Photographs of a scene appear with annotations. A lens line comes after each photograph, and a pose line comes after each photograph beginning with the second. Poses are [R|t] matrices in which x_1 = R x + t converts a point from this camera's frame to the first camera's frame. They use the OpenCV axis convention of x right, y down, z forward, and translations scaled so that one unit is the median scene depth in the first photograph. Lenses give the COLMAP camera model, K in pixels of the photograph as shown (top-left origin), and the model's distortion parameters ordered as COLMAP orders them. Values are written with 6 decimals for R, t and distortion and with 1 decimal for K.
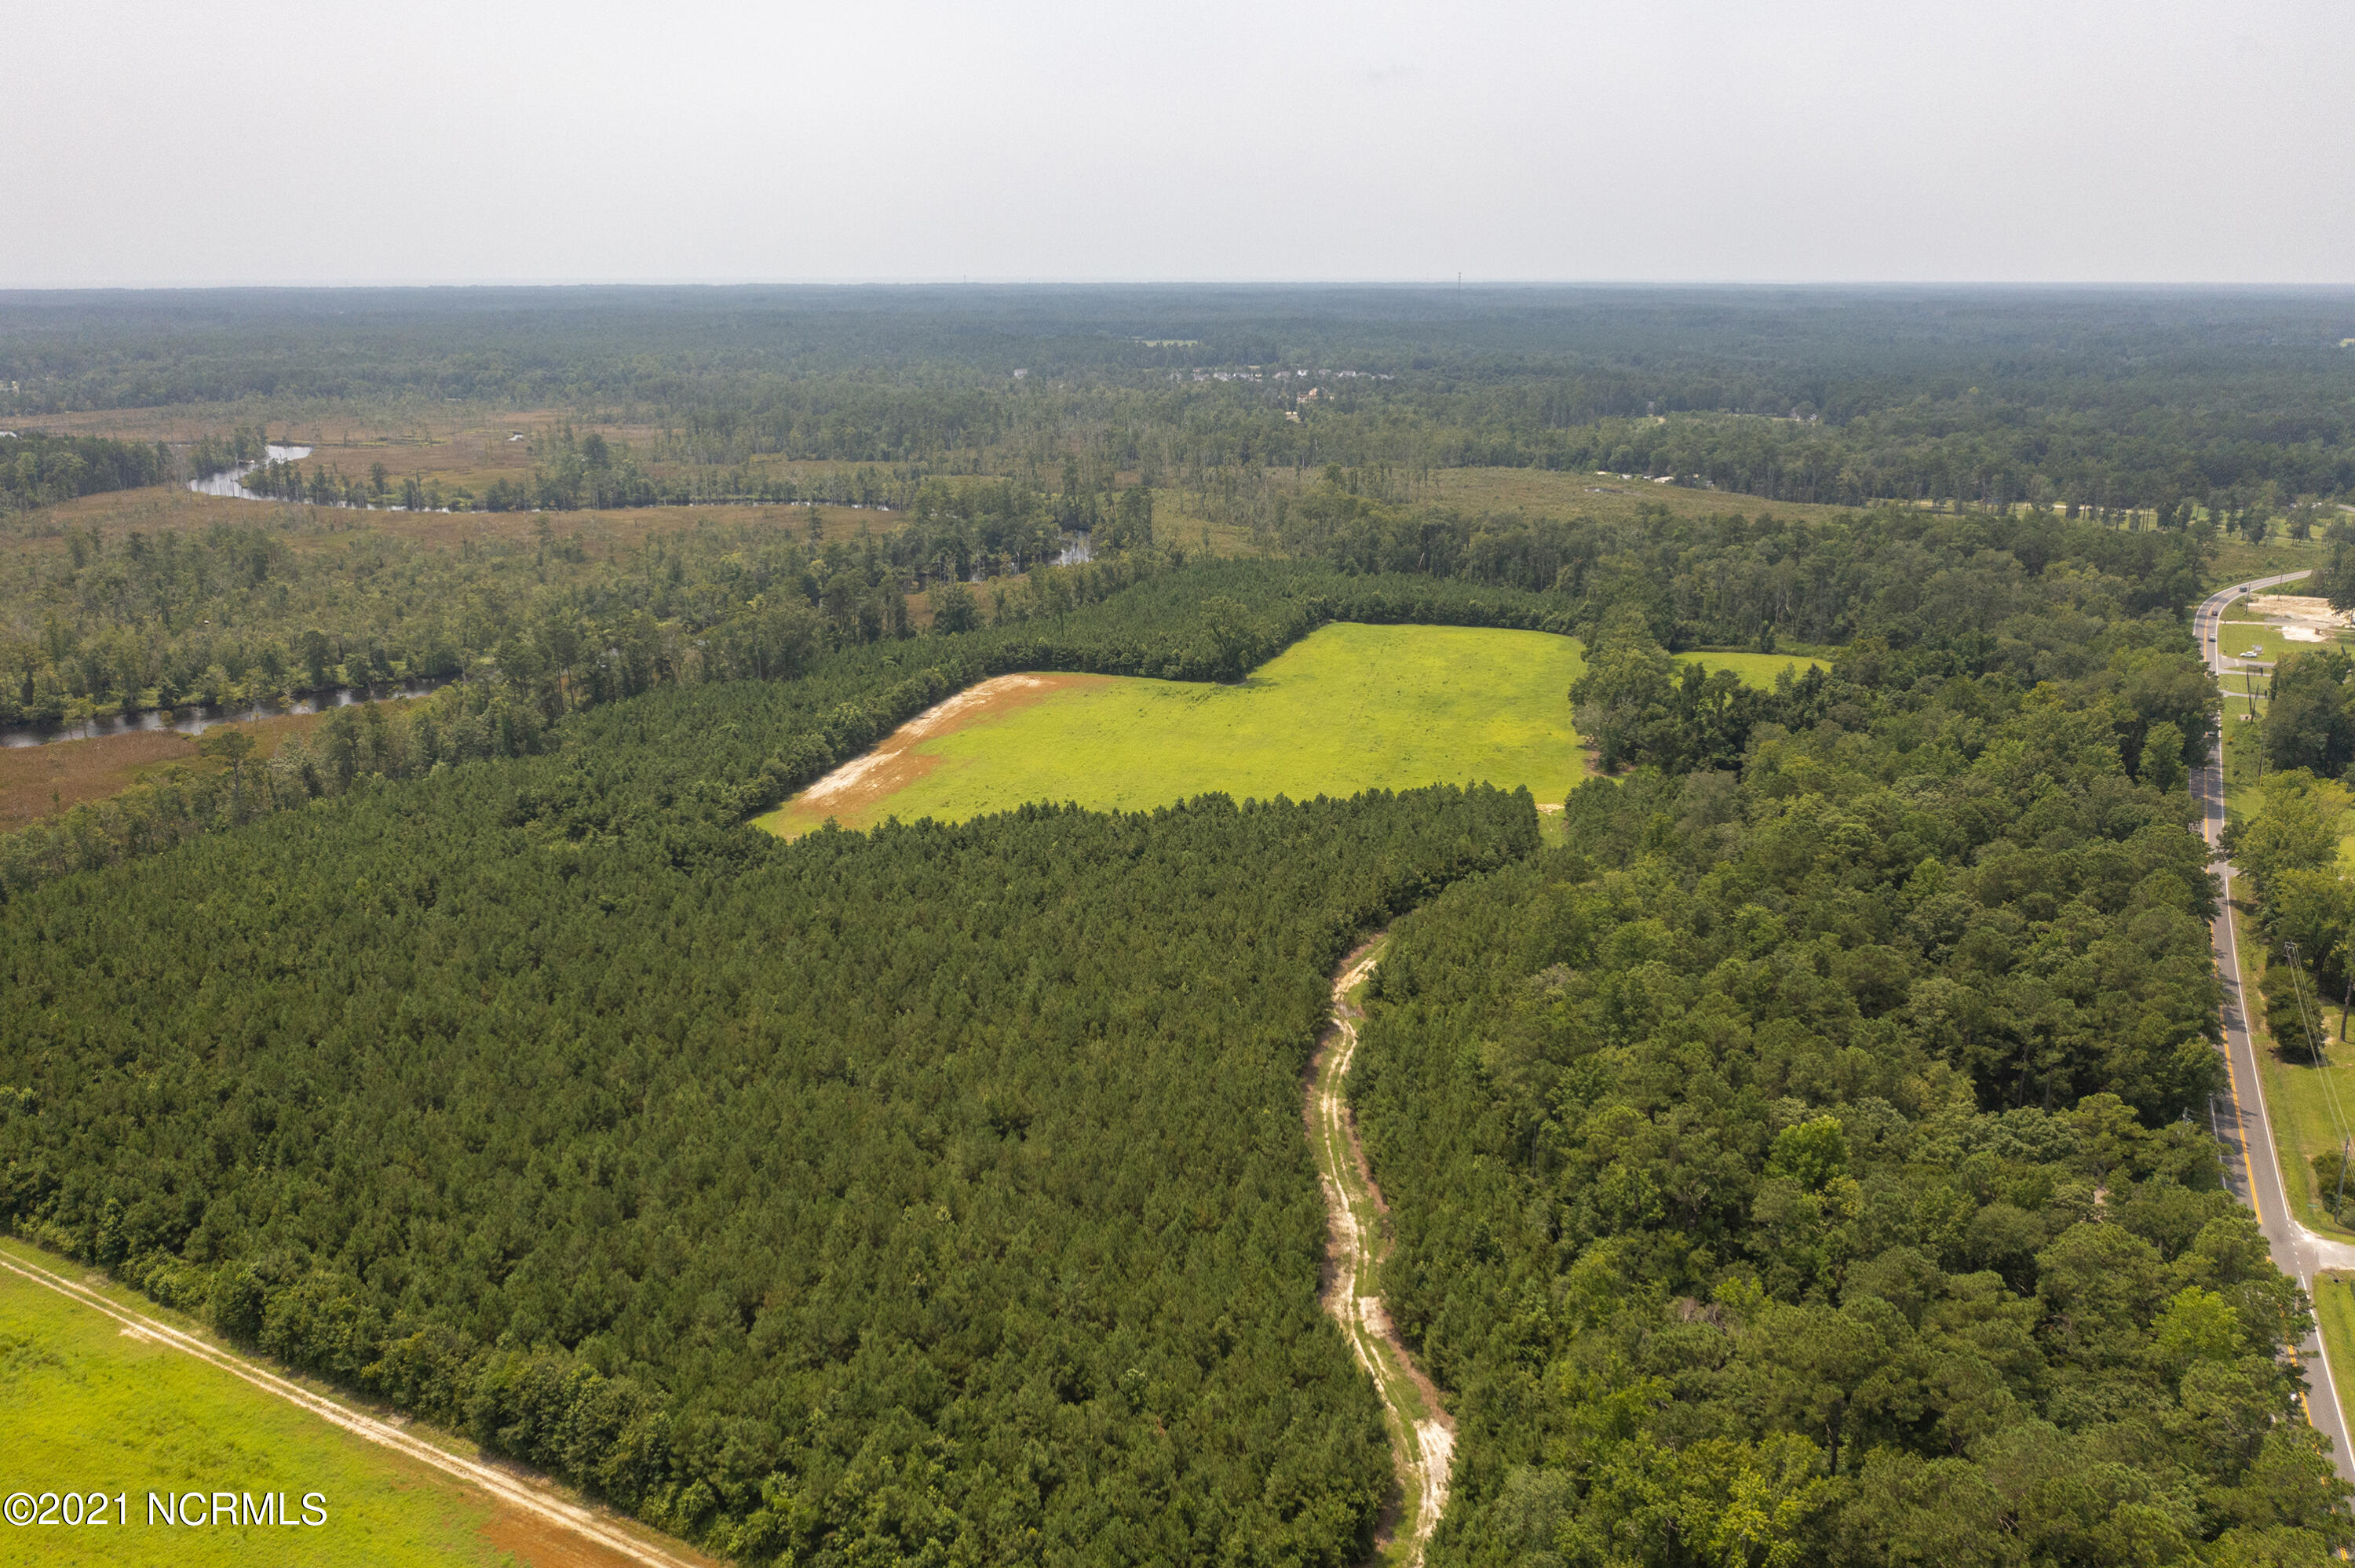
lens RADIAL K [[1870.8, 0, 1175.7], [0, 1870.8, 779.6], [0, 0, 1]] dist [-0.017109, 0.011057]
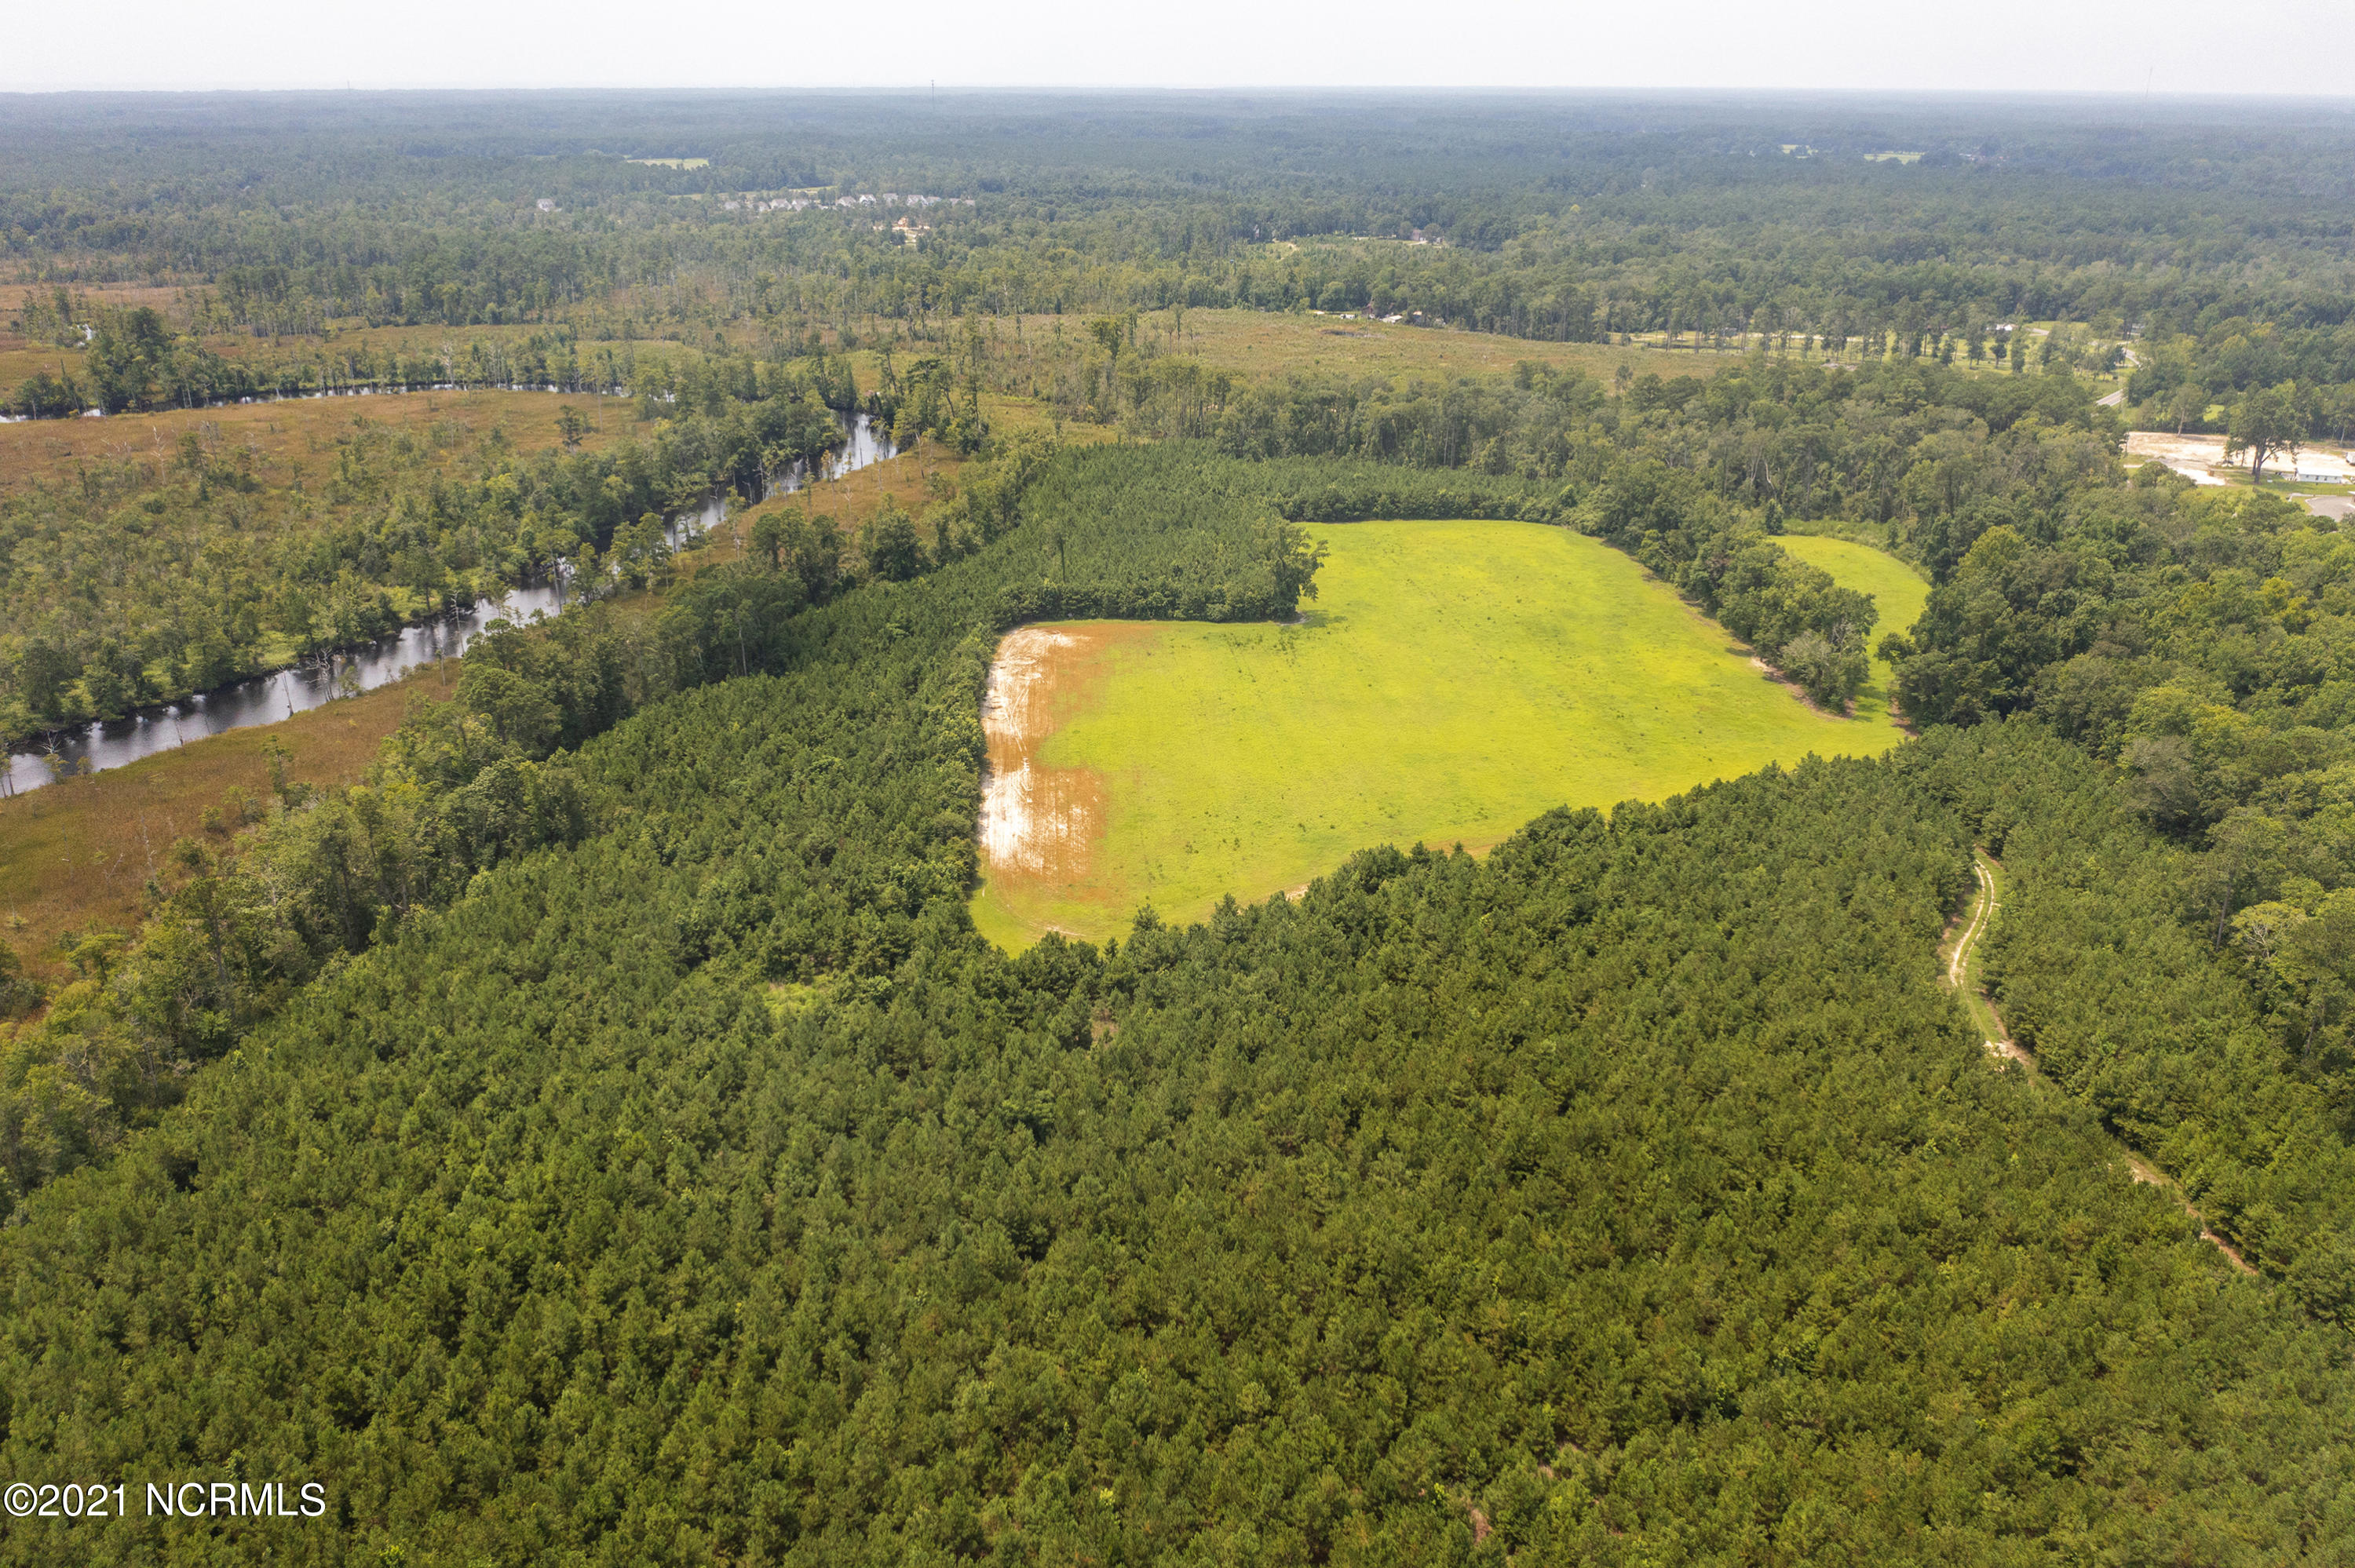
lens RADIAL K [[1853.3, 0, 1177.5], [0, 1853.3, 784.0], [0, 0, 1]] dist [-0.013933, 0.007100]
pose [[0.954151, -0.104319, 0.280558, -0.222696], [0.075565, 0.990893, 0.111450, -0.064753], [-0.289629, -0.085140, 0.953345, 0.182608]]
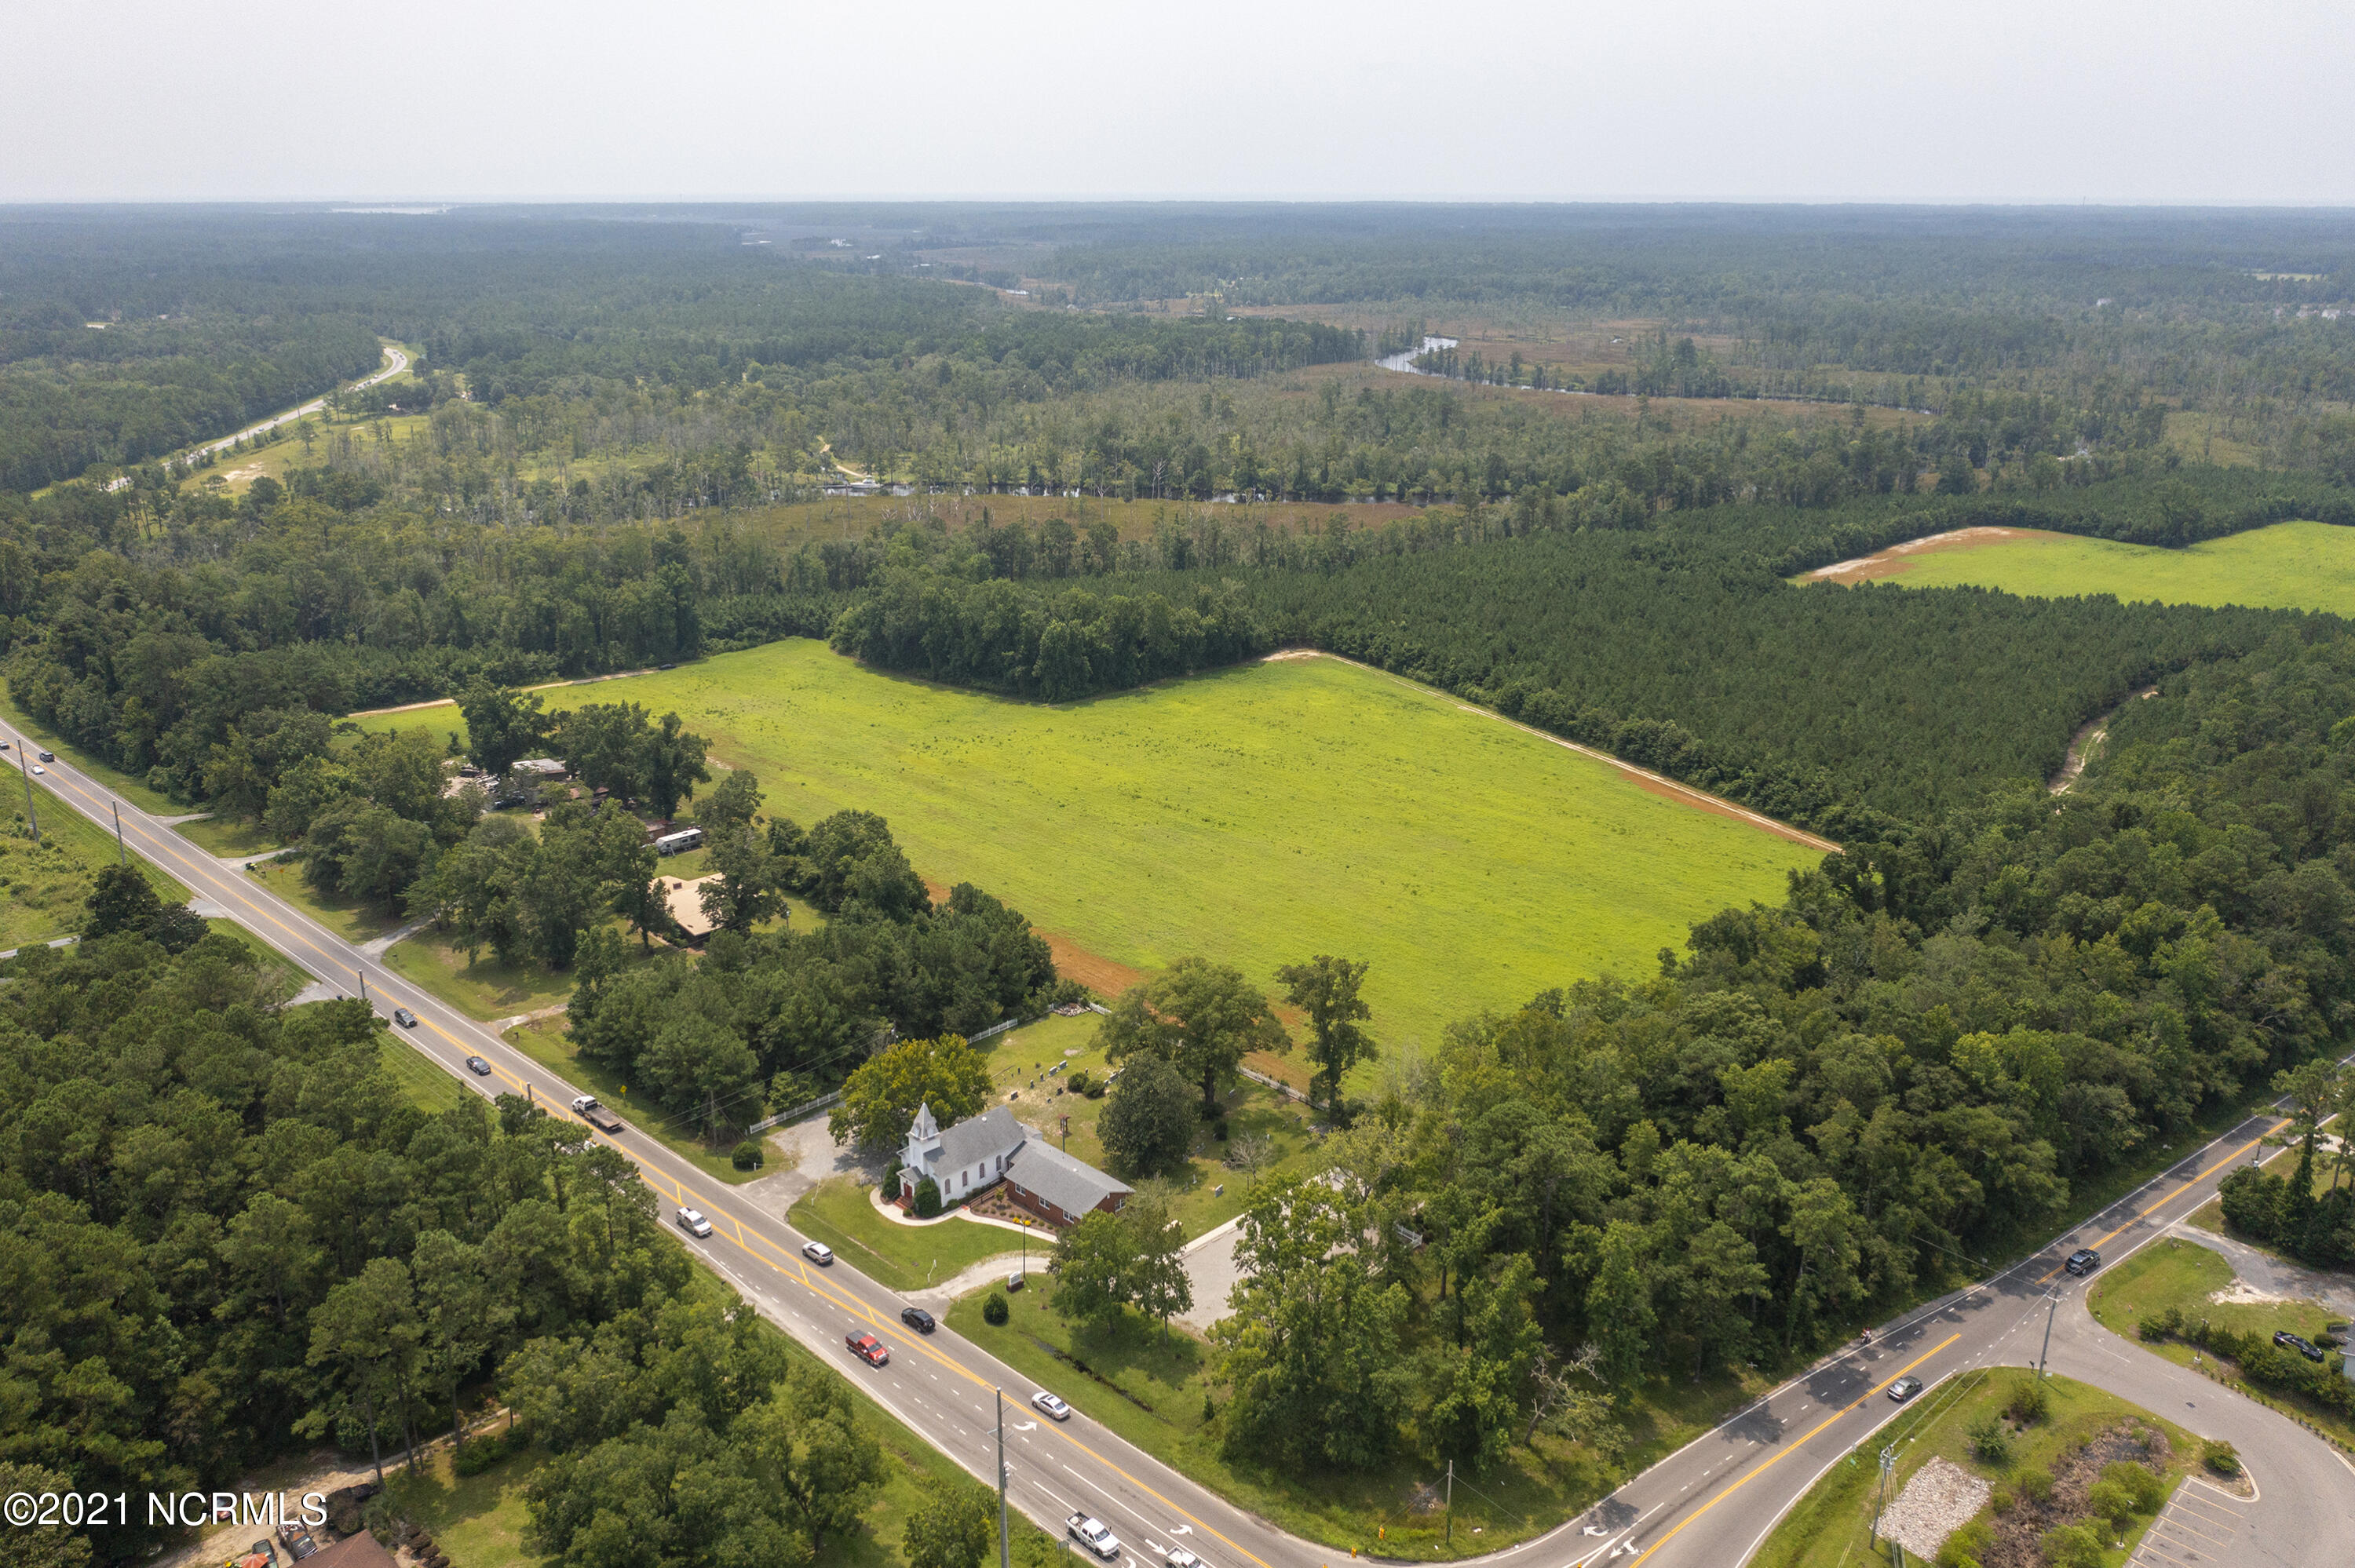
lens RADIAL K [[1870.8, 0, 1175.7], [0, 1870.8, 779.6], [0, 0, 1]] dist [-0.017109, 0.011057]
pose [[0.853662, 0.160303, -0.495544, 0.089242], [-0.139674, 0.987066, 0.078692, 0.083916], [0.501749, 0.002038, 0.865011, -0.367111]]
